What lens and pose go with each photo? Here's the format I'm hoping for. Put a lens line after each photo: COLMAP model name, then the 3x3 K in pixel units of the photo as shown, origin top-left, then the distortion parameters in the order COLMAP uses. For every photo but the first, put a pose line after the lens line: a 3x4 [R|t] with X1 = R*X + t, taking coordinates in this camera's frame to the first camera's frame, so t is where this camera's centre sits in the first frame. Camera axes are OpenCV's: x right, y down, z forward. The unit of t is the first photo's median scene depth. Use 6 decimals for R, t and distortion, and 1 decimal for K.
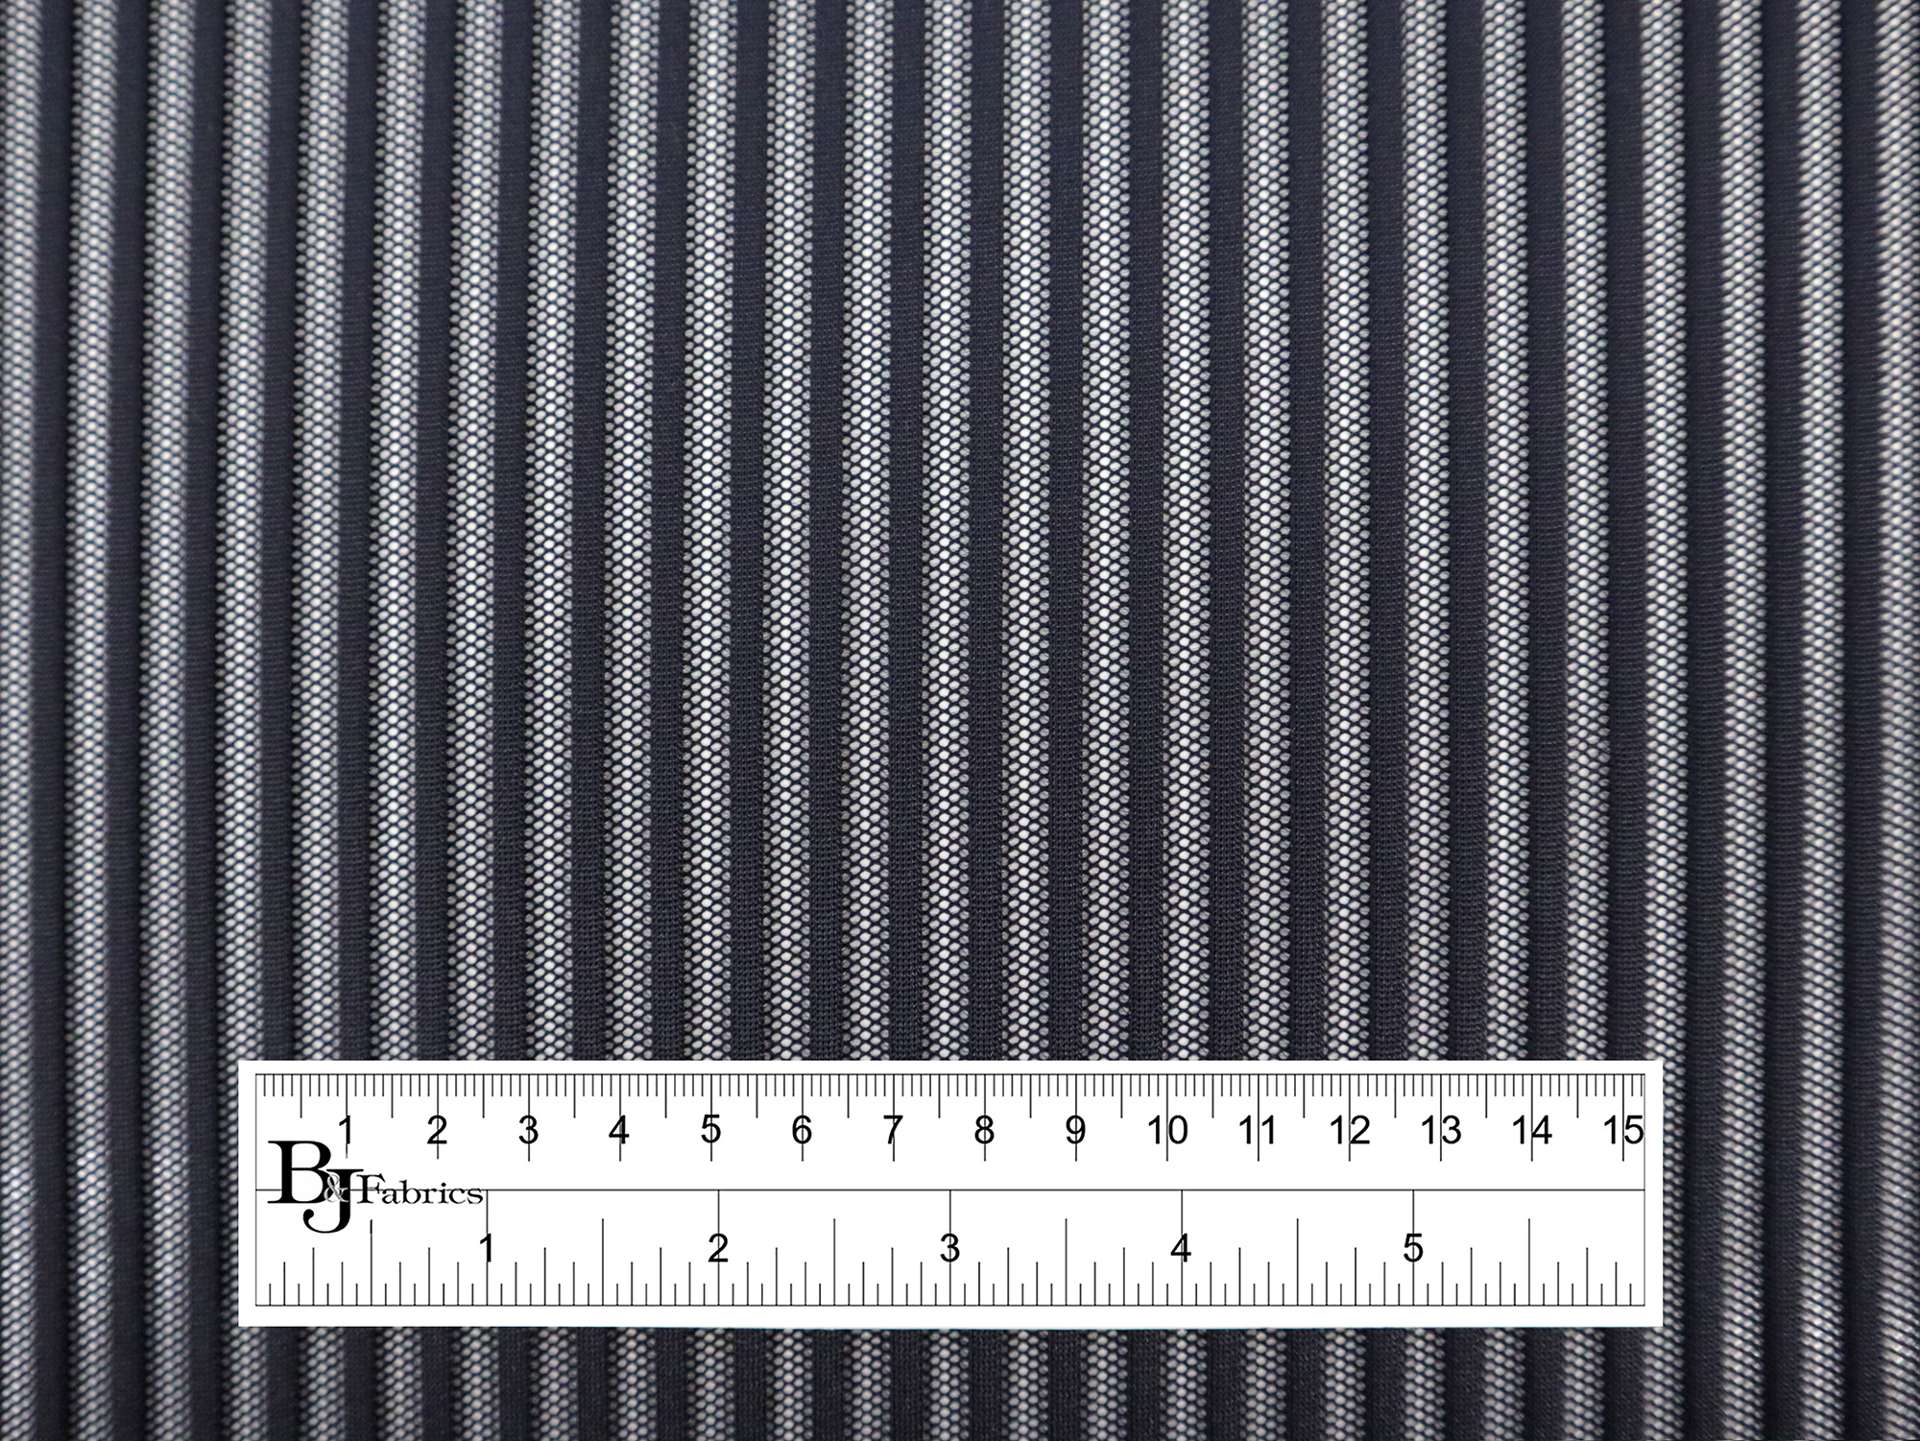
lens RADIAL K [[807.5, 0, 972.0], [0, 807.5, 711.8], [0, 0, 1]] dist [-0.001598, -0.000017]
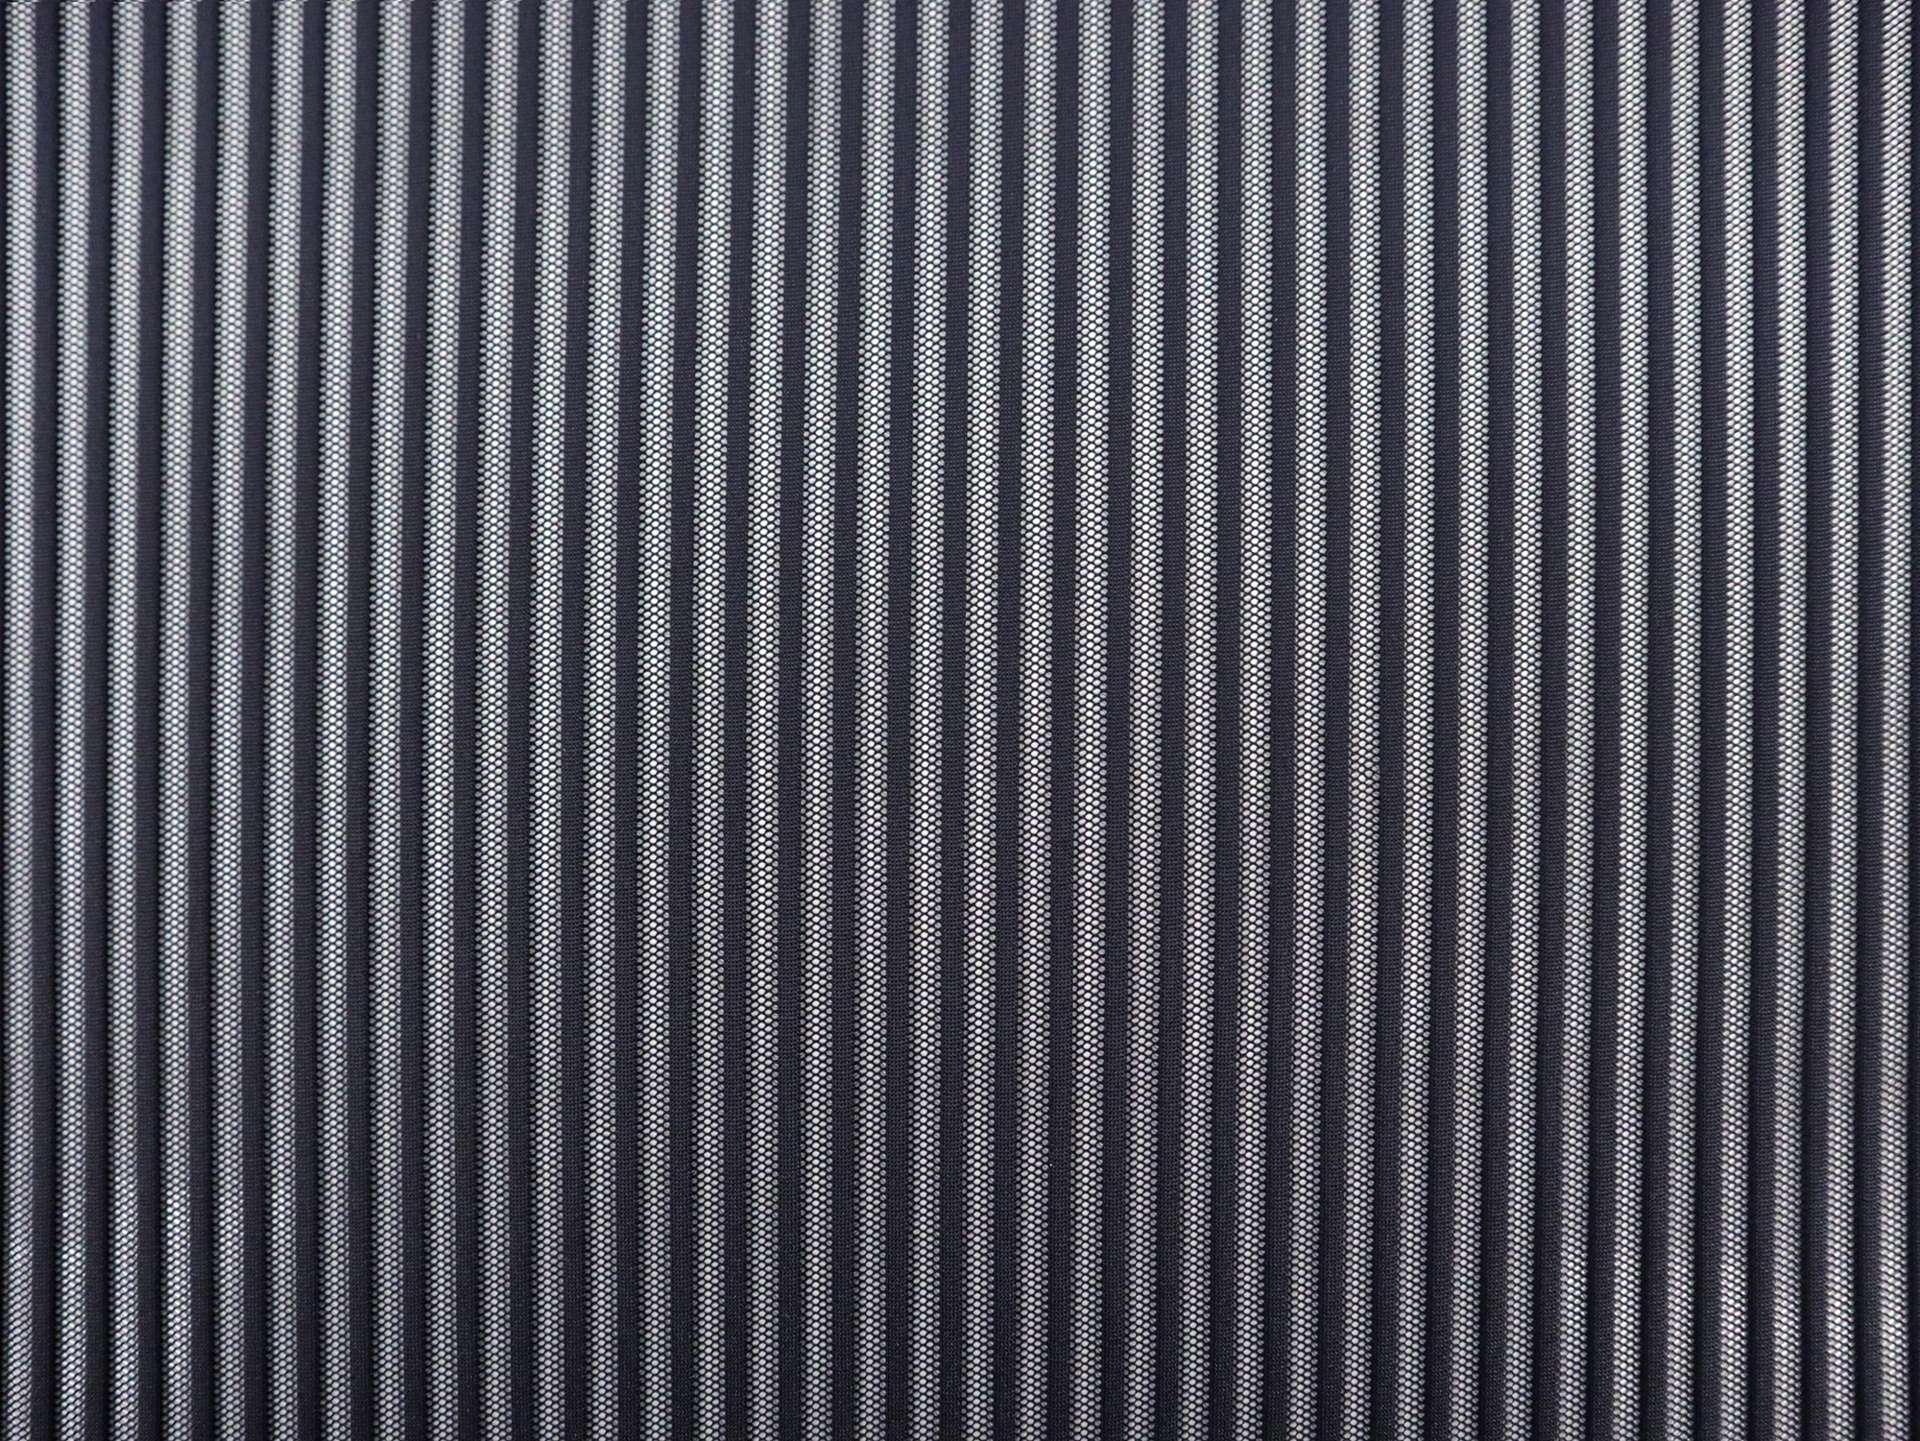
lens RADIAL K [[807.5, 0, 949.1], [0, 807.5, 734.6], [0, 0, 1]] dist [-0.001598, -0.000017]
pose [[0.999946, 0.004805, -0.009208, 0.021869], [-0.004784, 0.999986, 0.002326, -0.019232], [0.009219, -0.002281, 0.999955, -0.454519]]
